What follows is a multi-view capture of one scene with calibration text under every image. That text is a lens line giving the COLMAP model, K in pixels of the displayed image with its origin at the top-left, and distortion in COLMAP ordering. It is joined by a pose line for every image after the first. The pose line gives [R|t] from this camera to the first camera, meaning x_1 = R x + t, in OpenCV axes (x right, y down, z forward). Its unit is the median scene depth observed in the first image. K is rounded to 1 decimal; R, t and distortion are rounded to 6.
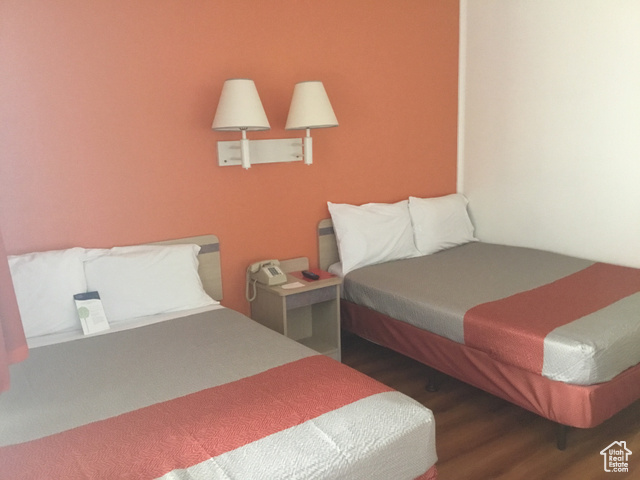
lens RADIAL K [[578.9, 0, 320.0], [0, 578.9, 240.0], [0, 0, 1]] dist [-0.013749, -0.008974]
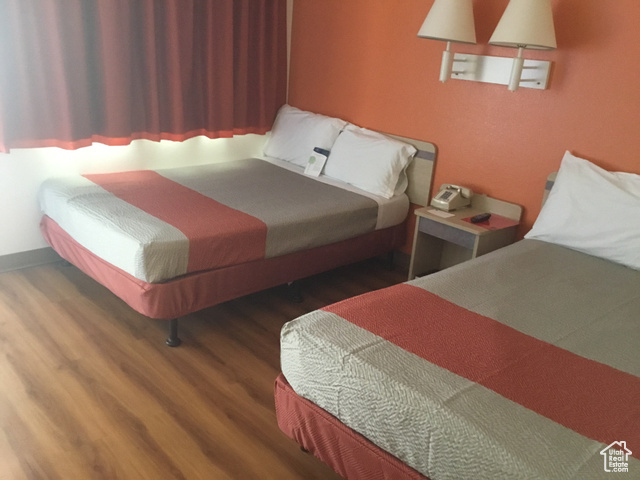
lens RADIAL K [[578.9, 0, 320.0], [0, 578.9, 240.0], [0, 0, 1]] dist [-0.013749, -0.008974]
pose [[0.100985, 0.363254, -0.926201, 0.842954], [-0.254659, 0.909384, 0.328892, -0.145927], [0.961743, 0.202653, 0.184340, 0.657738]]
